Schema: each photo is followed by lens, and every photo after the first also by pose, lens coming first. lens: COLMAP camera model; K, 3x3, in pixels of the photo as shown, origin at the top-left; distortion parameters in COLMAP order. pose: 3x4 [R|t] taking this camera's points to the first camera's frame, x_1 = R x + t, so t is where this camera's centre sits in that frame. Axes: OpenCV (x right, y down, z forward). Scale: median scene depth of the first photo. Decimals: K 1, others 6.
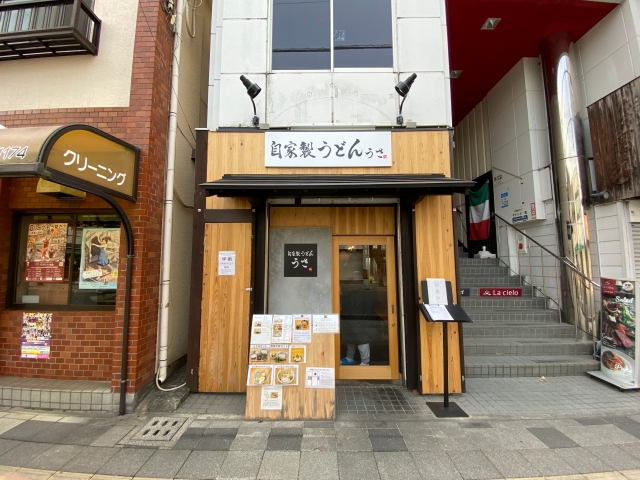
lens RADIAL K [[267.1, 0, 320.6], [0, 267.1, 235.1], [0, 0, 1]] dist [-0.000093, -0.000679]
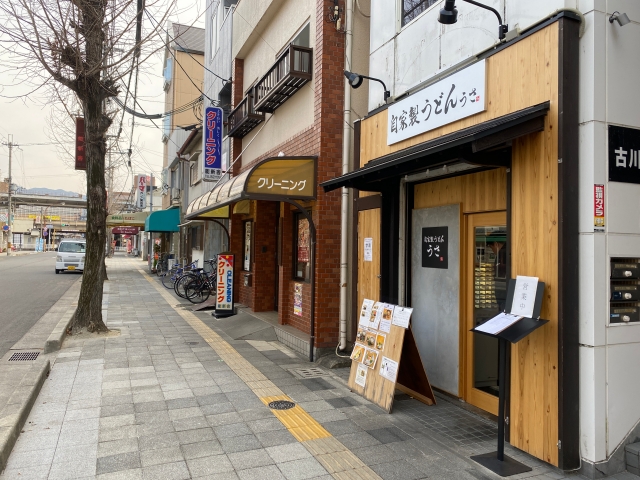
lens RADIAL K [[484.8, 0, 320.0], [0, 484.8, 240.0], [0, 0, 1]] dist [-0.006598, -0.003925]
pose [[0.392979, -0.009509, -0.919498, 1.232047], [0.063335, 0.997852, 0.016749, 0.026352], [0.917364, -0.064818, 0.392737, 0.106230]]
